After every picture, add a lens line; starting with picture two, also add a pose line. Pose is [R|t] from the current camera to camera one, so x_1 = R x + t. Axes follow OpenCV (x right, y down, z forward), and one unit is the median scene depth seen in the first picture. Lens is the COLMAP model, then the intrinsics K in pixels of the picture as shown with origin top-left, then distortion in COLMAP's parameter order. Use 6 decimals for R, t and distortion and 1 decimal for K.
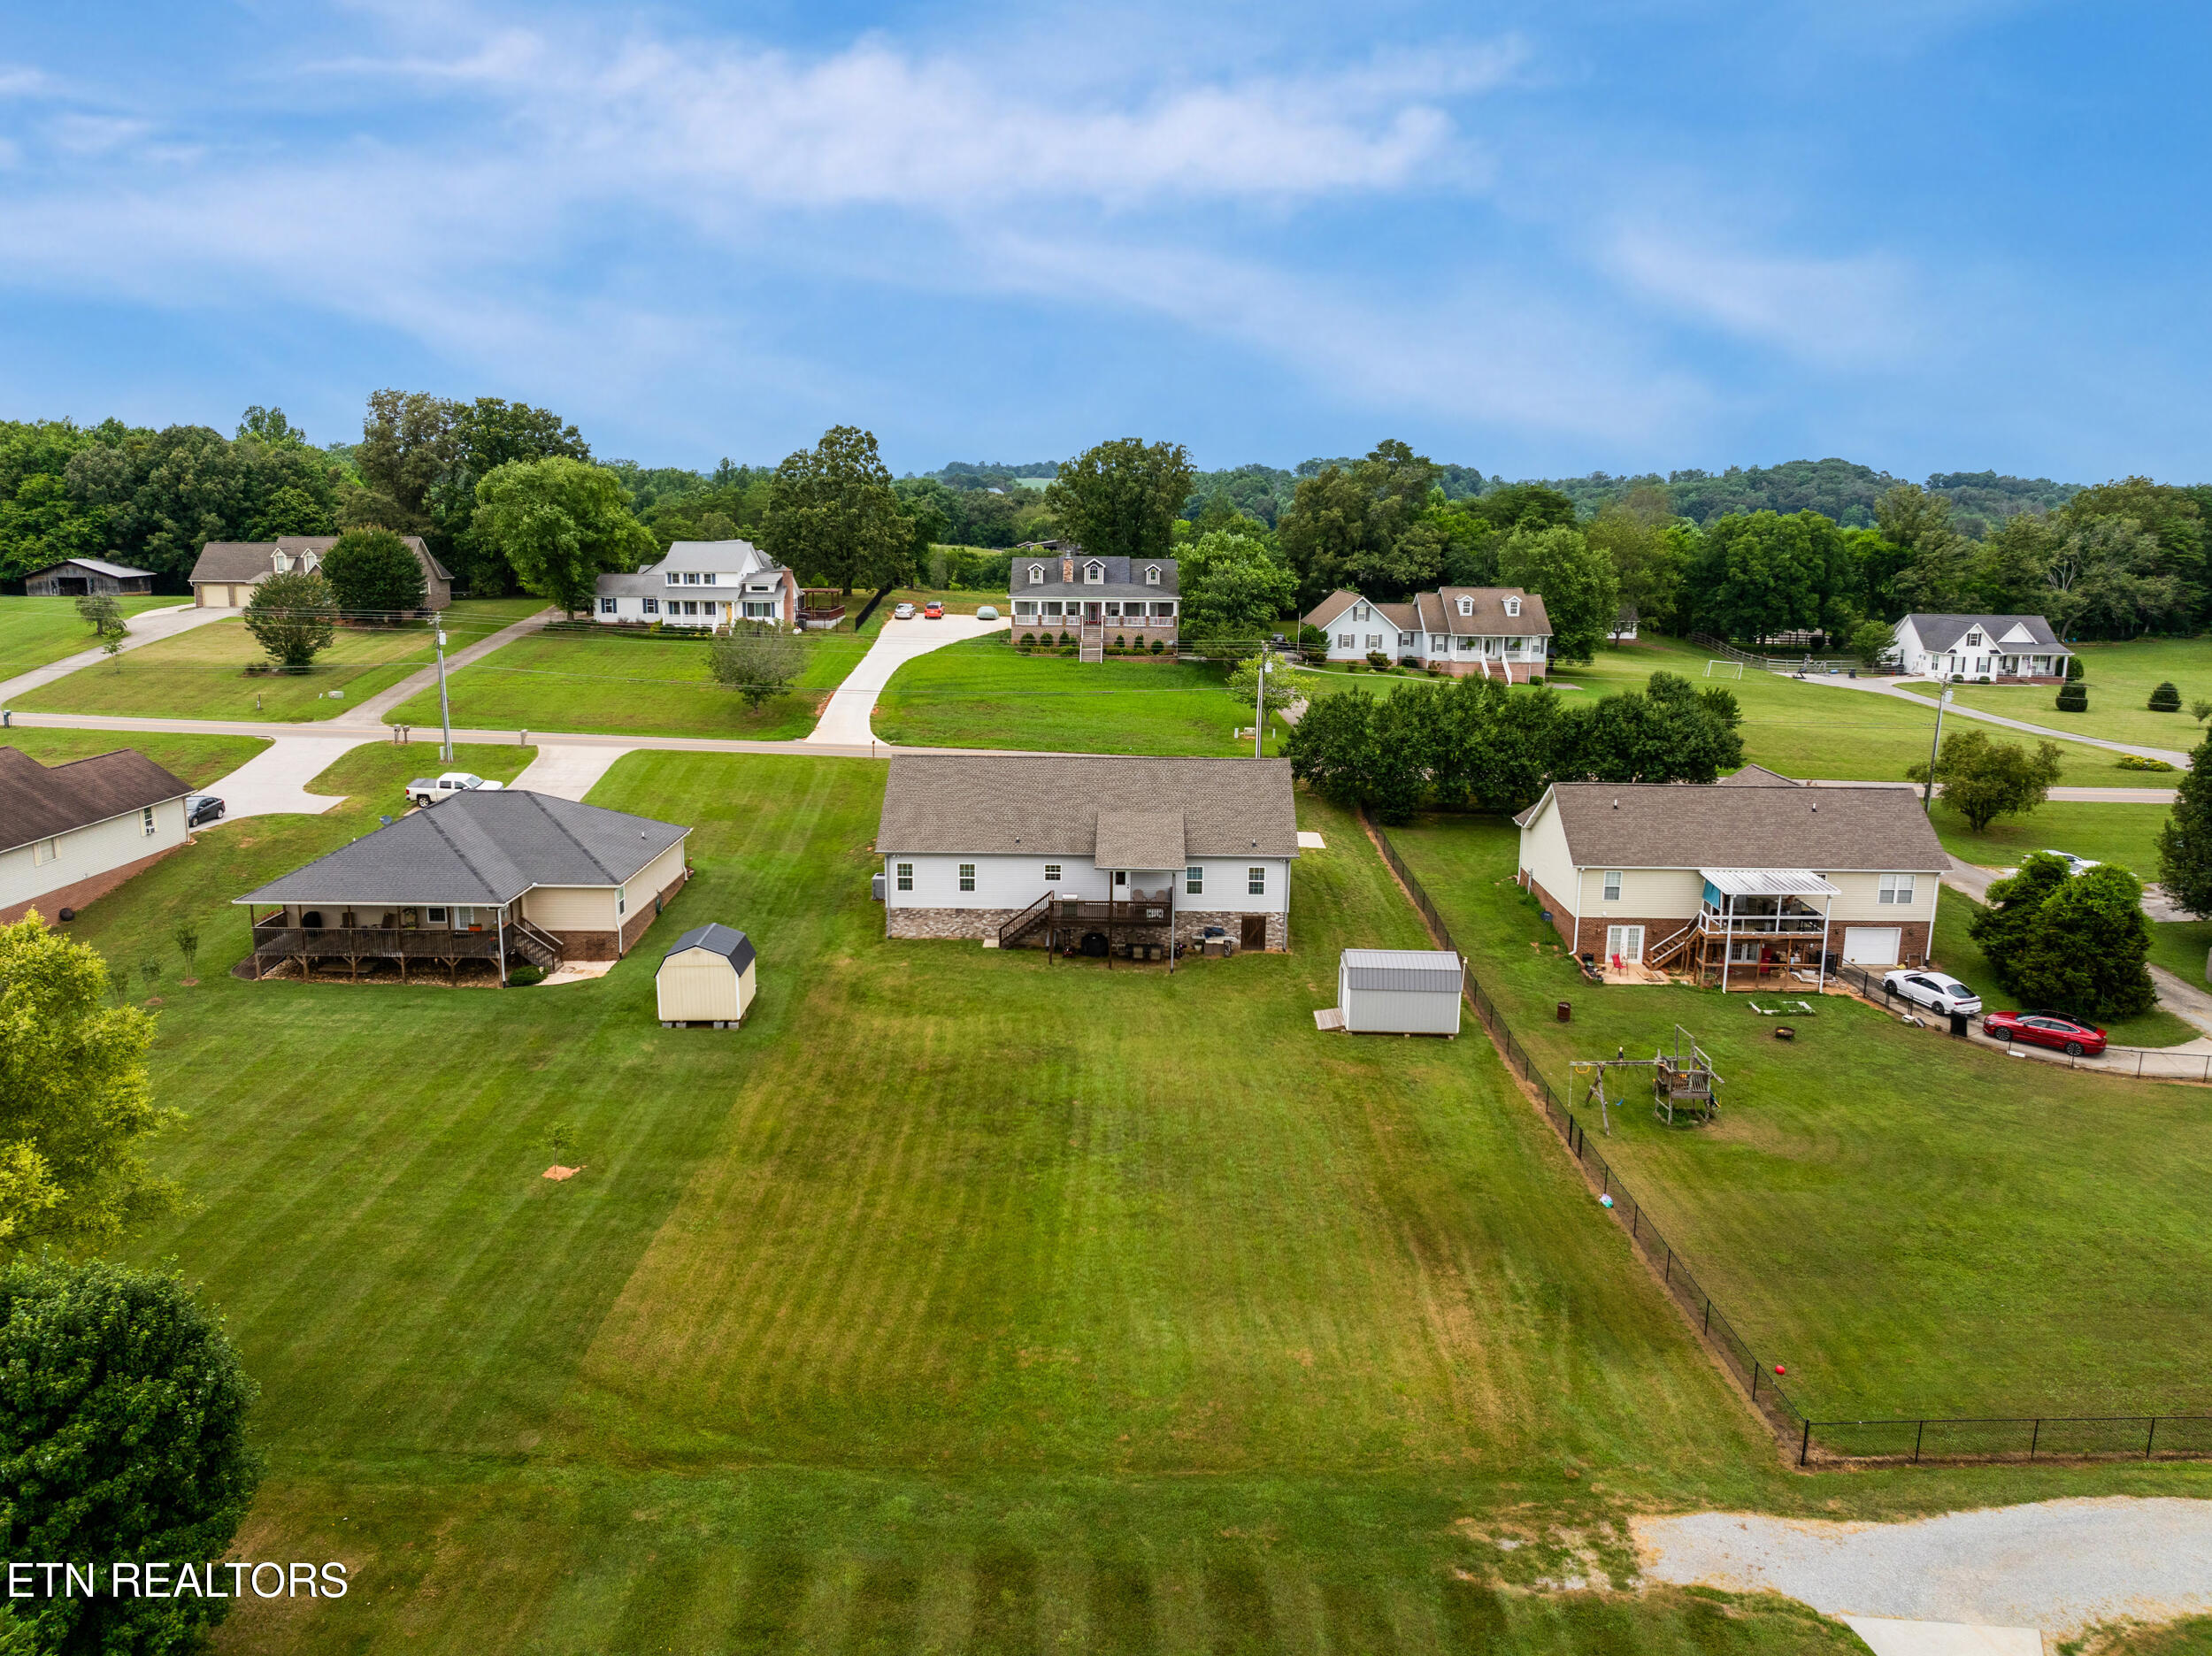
lens RADIAL K [[1553.8, 0, 1106.0], [0, 1553.8, 828.0], [0, 0, 1]] dist [-0.042674, 0.006664]
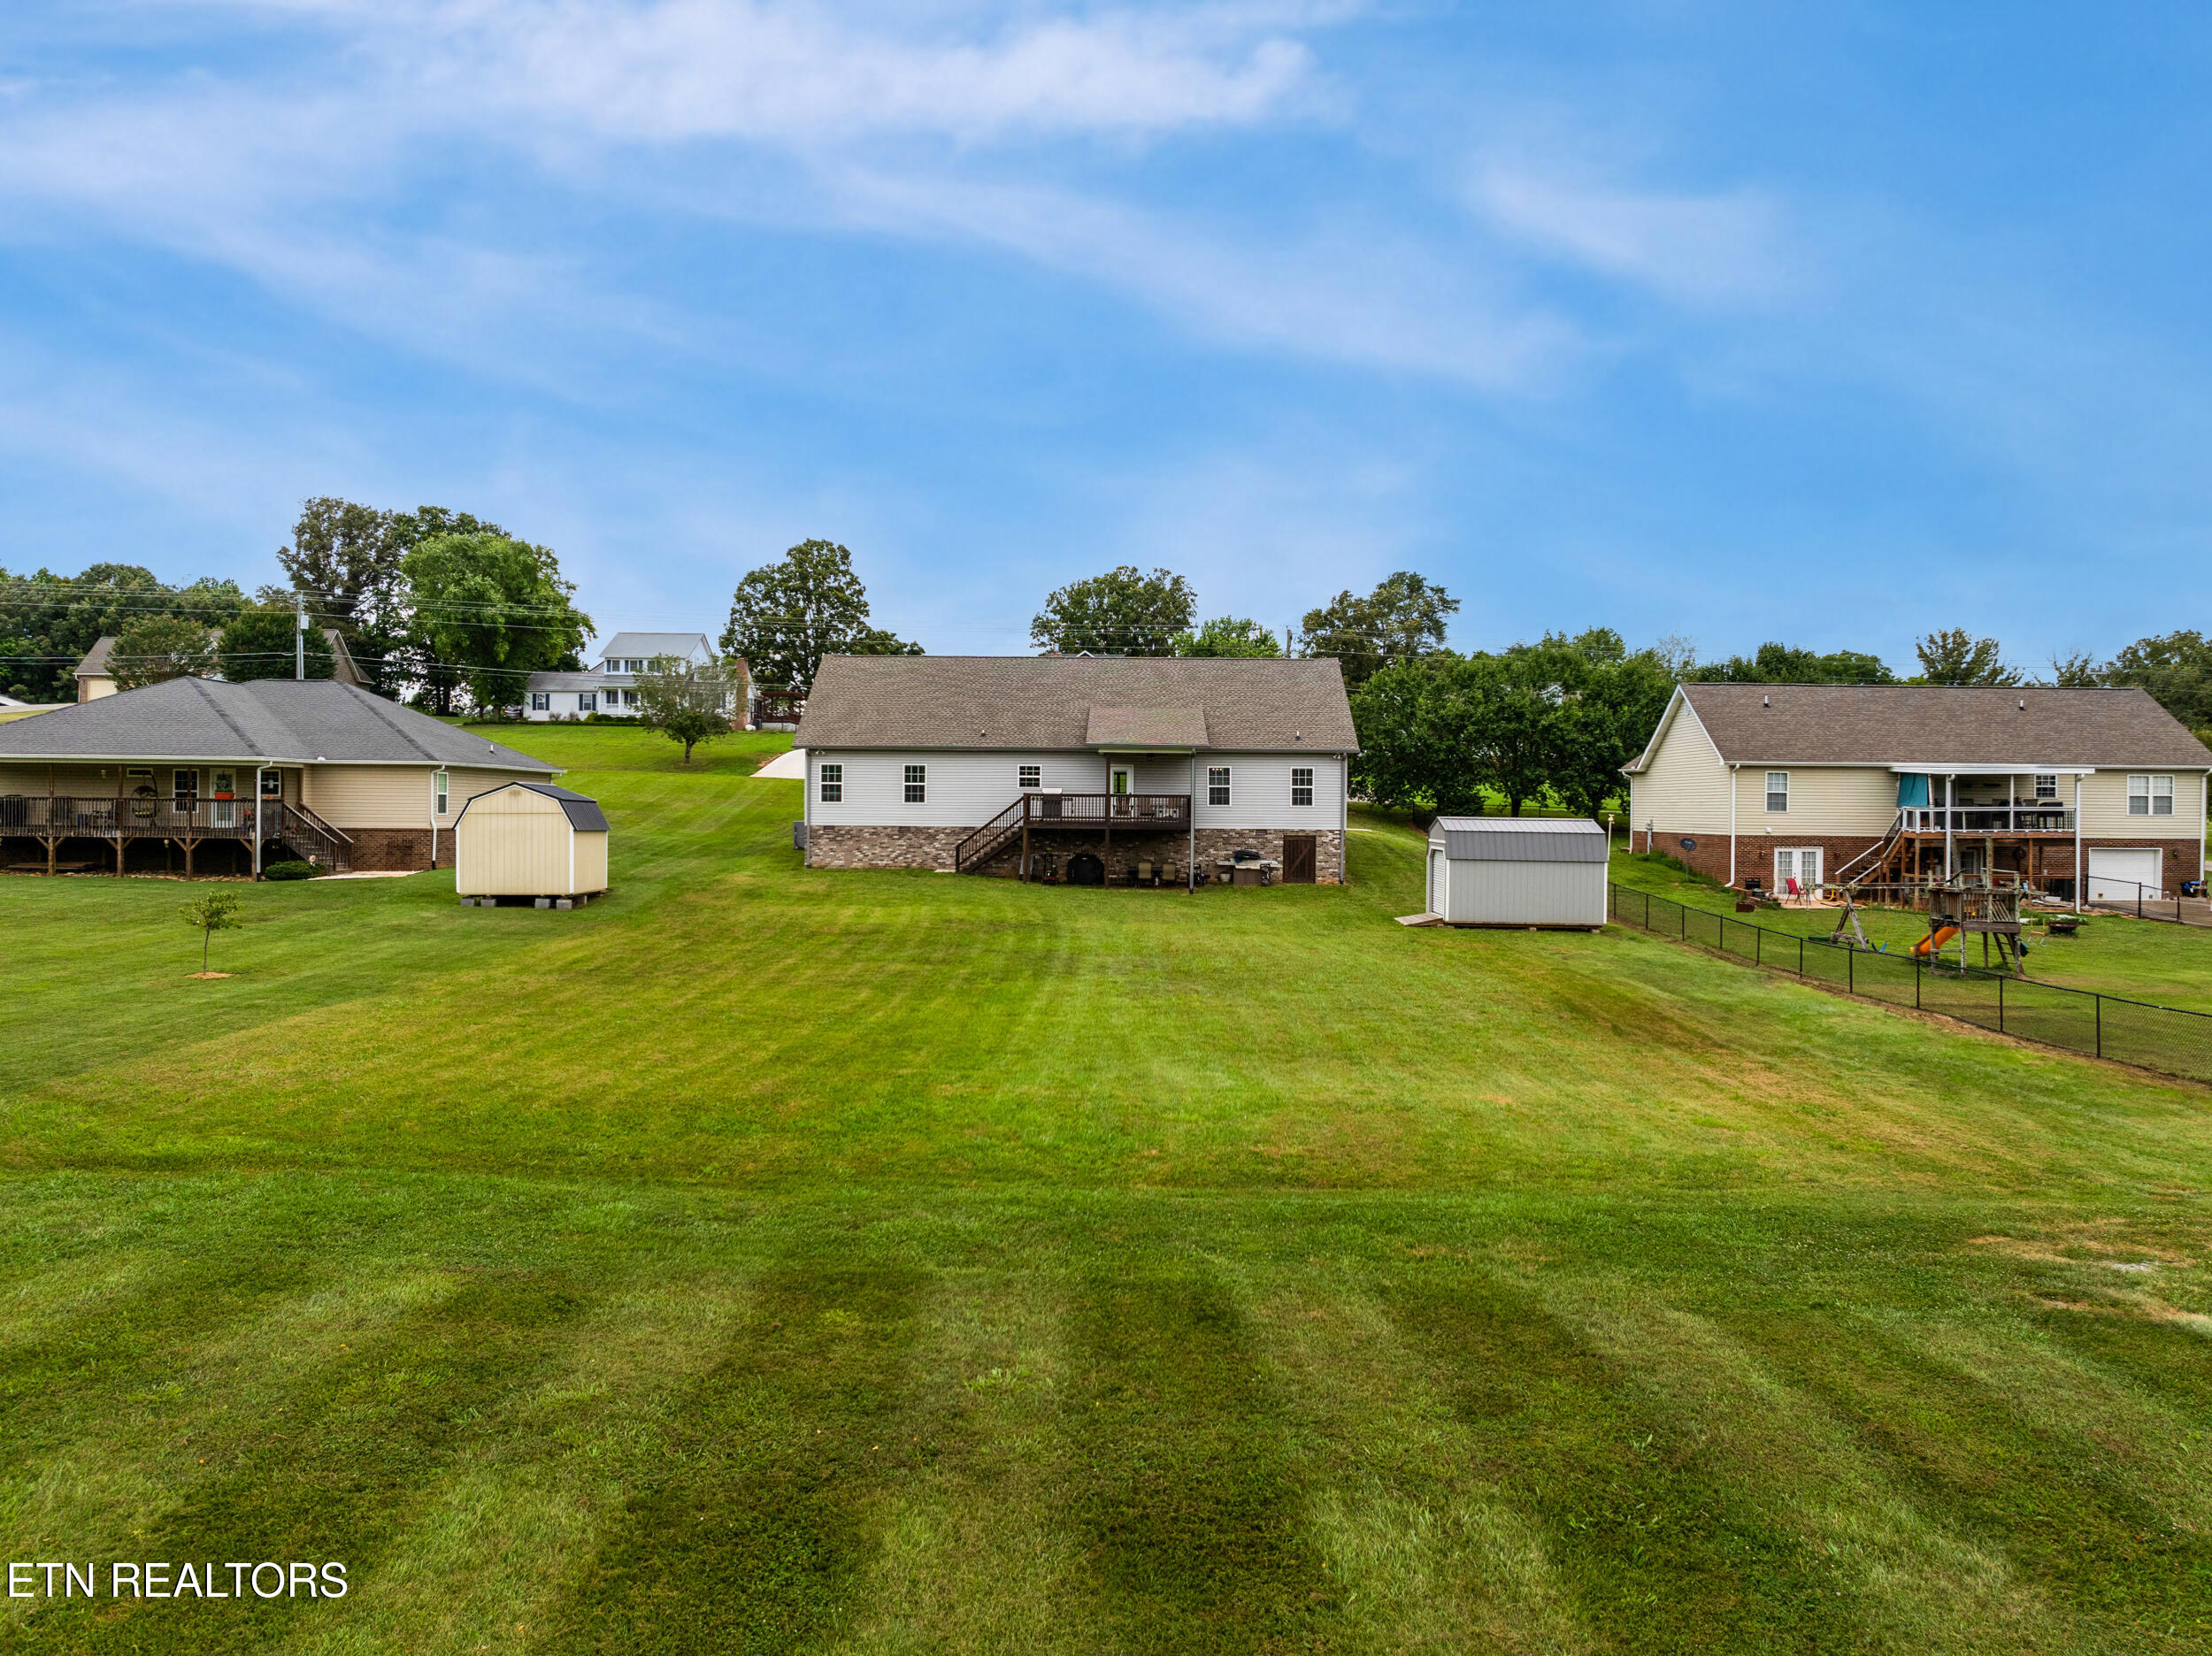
lens RADIAL K [[1553.8, 0, 1106.0], [0, 1553.8, 828.0], [0, 0, 1]] dist [-0.042674, 0.006664]
pose [[0.999980, -0.001905, 0.006001, -0.001981], [0.003023, 0.981349, -0.192211, 0.196296], [-0.005523, 0.192226, 0.981335, 0.271169]]
